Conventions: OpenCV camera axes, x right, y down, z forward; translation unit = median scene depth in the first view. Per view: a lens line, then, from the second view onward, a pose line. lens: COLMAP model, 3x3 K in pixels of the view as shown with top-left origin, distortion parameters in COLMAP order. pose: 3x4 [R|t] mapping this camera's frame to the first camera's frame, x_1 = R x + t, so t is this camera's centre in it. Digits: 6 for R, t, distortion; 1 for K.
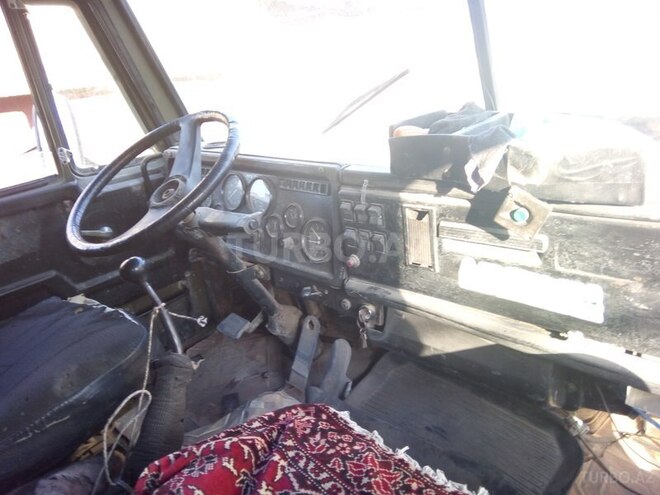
lens RADIAL K [[464.0, 0, 330.0], [0, 464.0, 247.5], [0, 0, 1]] dist [0.007881, 0.001187]
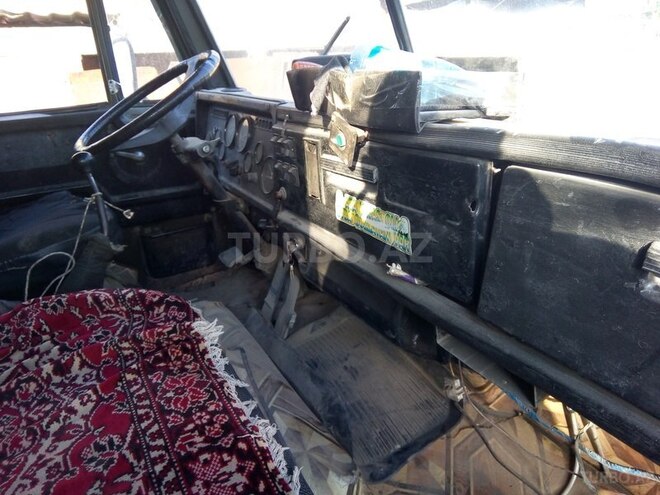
lens RADIAL K [[463.1, 0, 330.0], [0, 463.1, 247.5], [0, 0, 1]] dist [0.000433, -0.004201]
pose [[0.954001, 0.171385, -0.245987, 0.530614], [-0.164259, 0.985181, 0.049360, 0.098192], [0.250801, -0.006684, 0.968016, -0.037829]]
